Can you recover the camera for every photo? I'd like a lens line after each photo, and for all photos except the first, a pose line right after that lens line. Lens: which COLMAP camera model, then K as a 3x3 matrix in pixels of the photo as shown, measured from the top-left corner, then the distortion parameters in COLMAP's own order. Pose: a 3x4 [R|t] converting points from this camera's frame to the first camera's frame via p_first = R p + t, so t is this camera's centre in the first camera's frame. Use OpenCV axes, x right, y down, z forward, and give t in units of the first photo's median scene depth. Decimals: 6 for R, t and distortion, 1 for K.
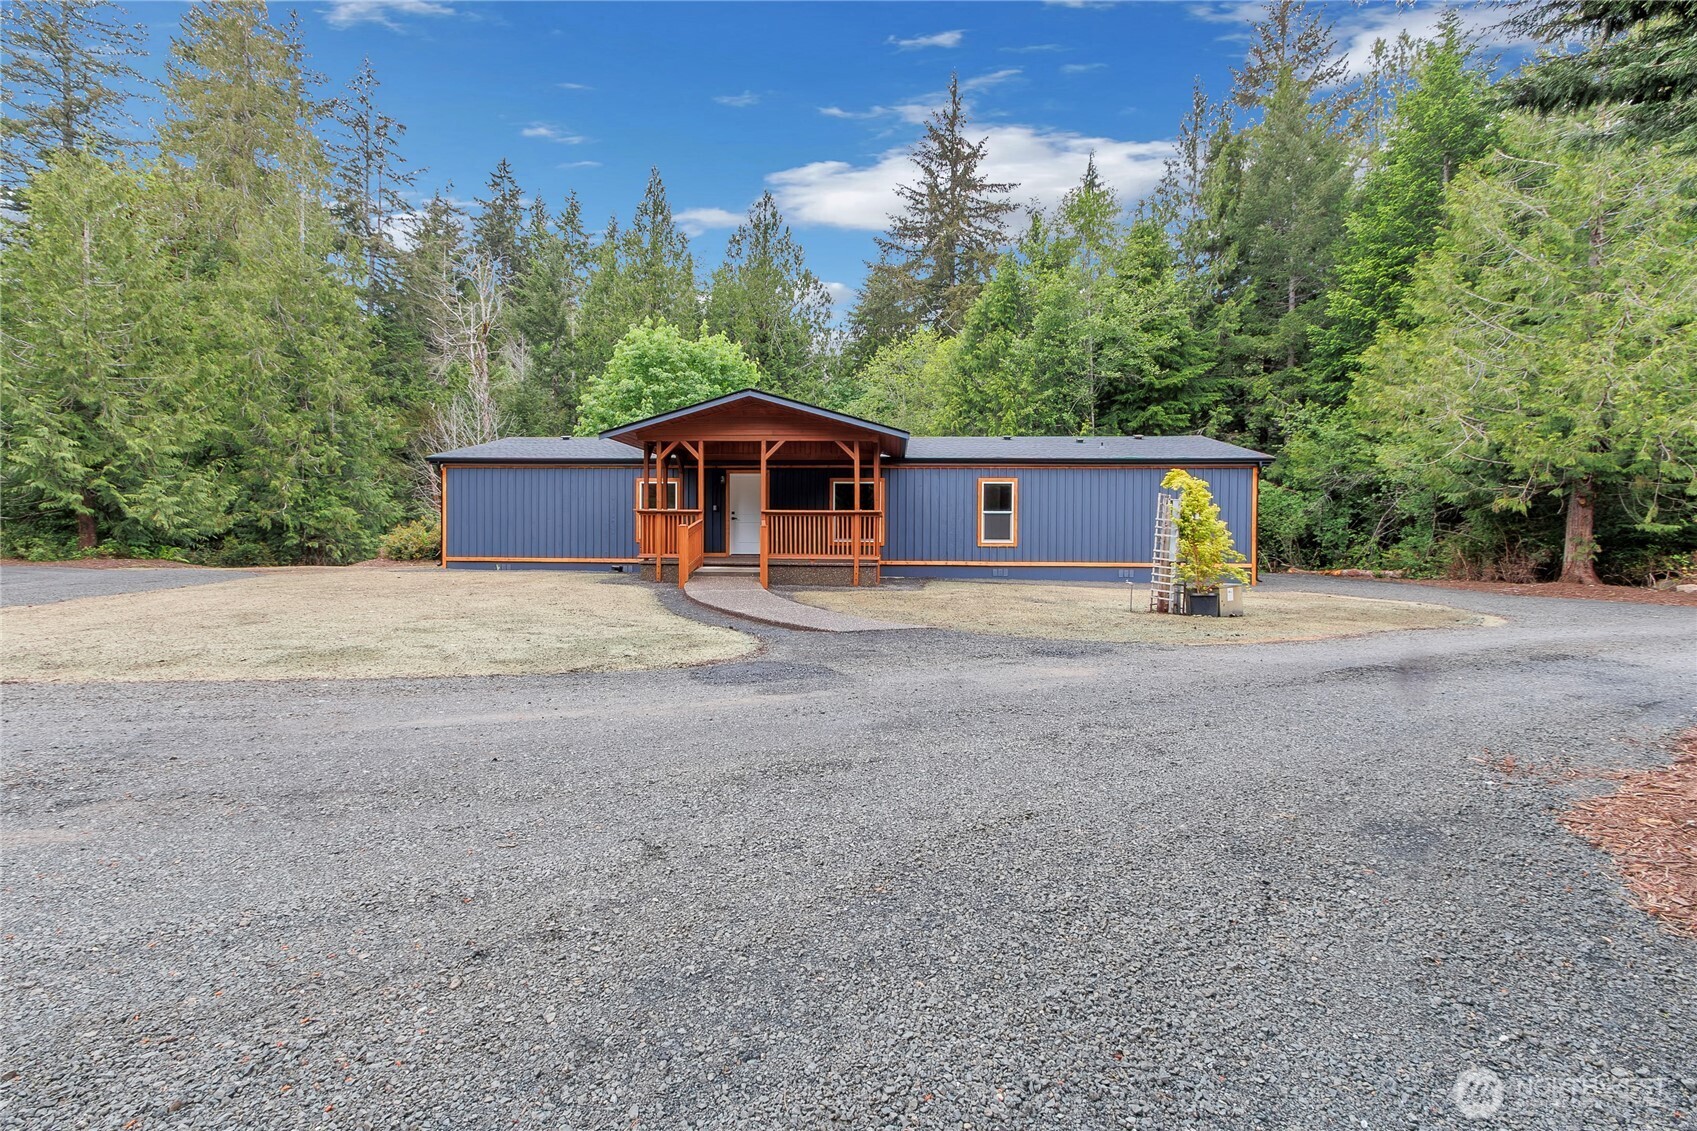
lens RADIAL K [[795.6, 0, 852.6], [0, 795.6, 541.2], [0, 0, 1]] dist [0.001993, -0.000036]
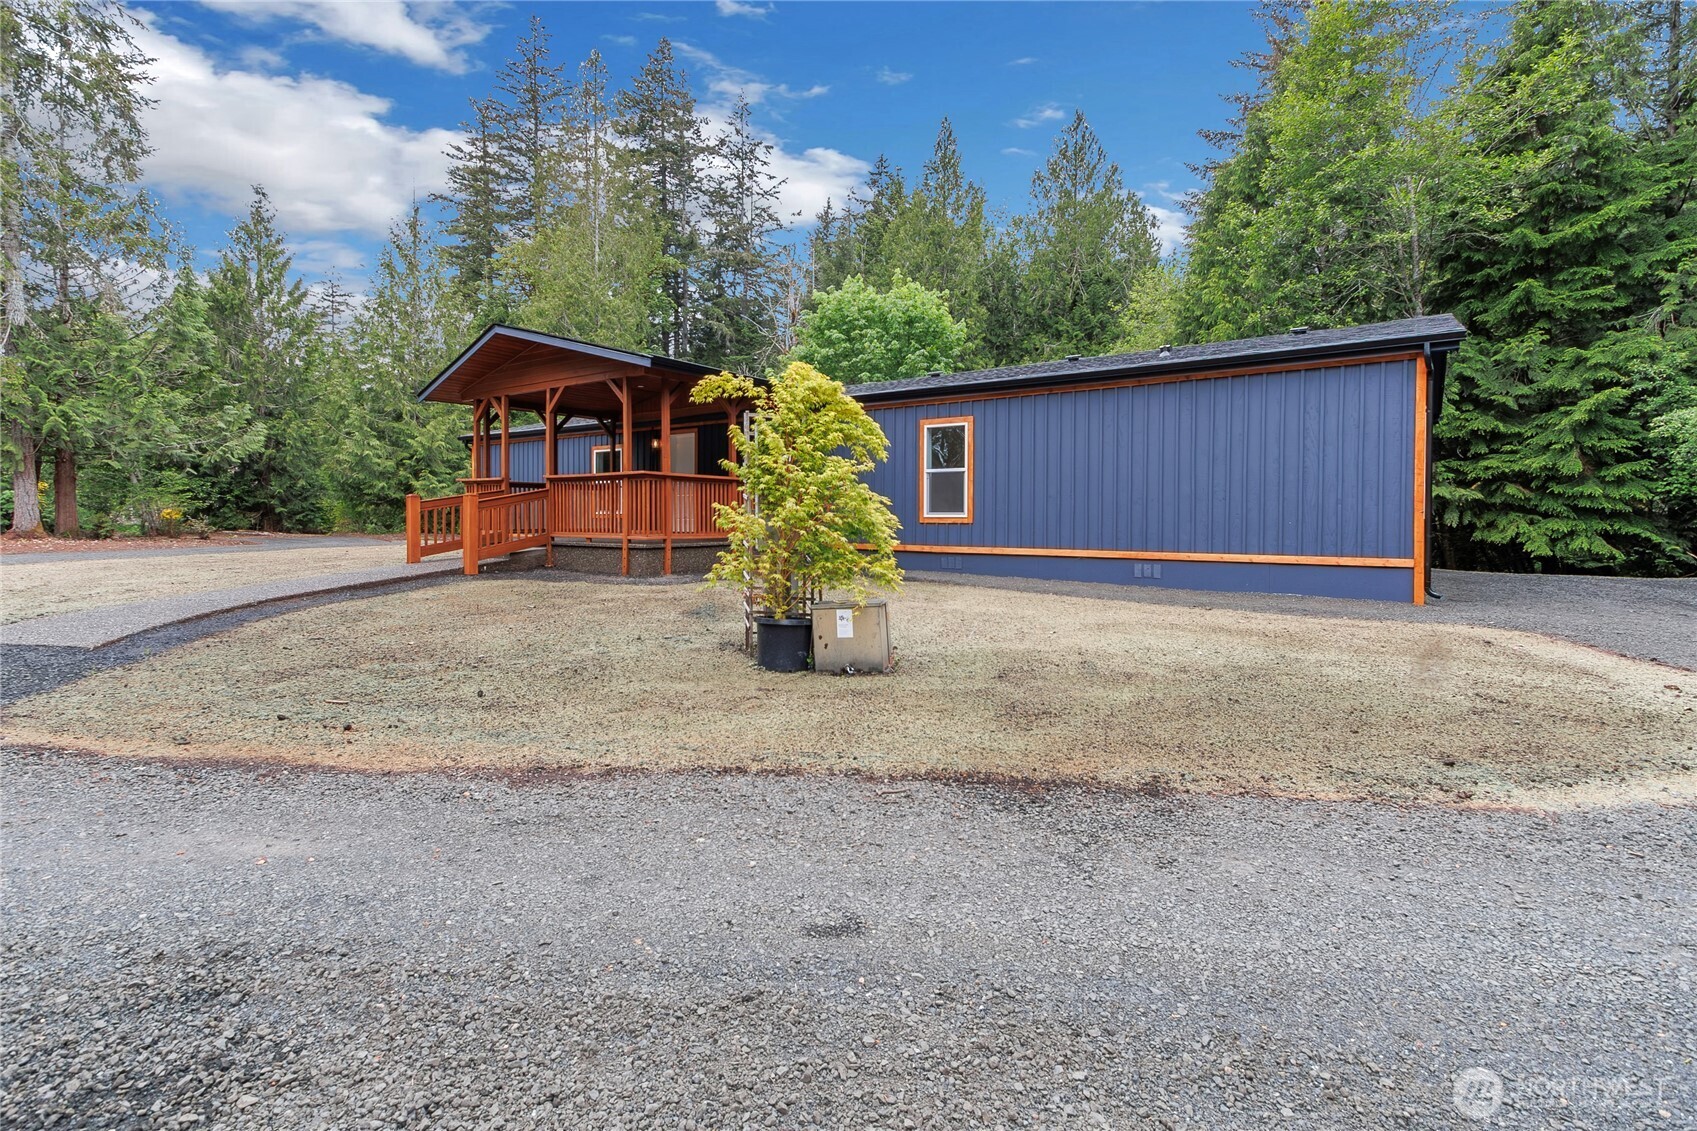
lens RADIAL K [[795.6, 0, 852.6], [0, 795.6, 541.2], [0, 0, 1]] dist [0.001993, -0.000036]
pose [[0.837451, 0.013311, -0.546351, 0.309846], [0.000463, 0.999686, 0.025065, 0.003508], [0.546513, -0.021243, 0.837181, 0.265838]]
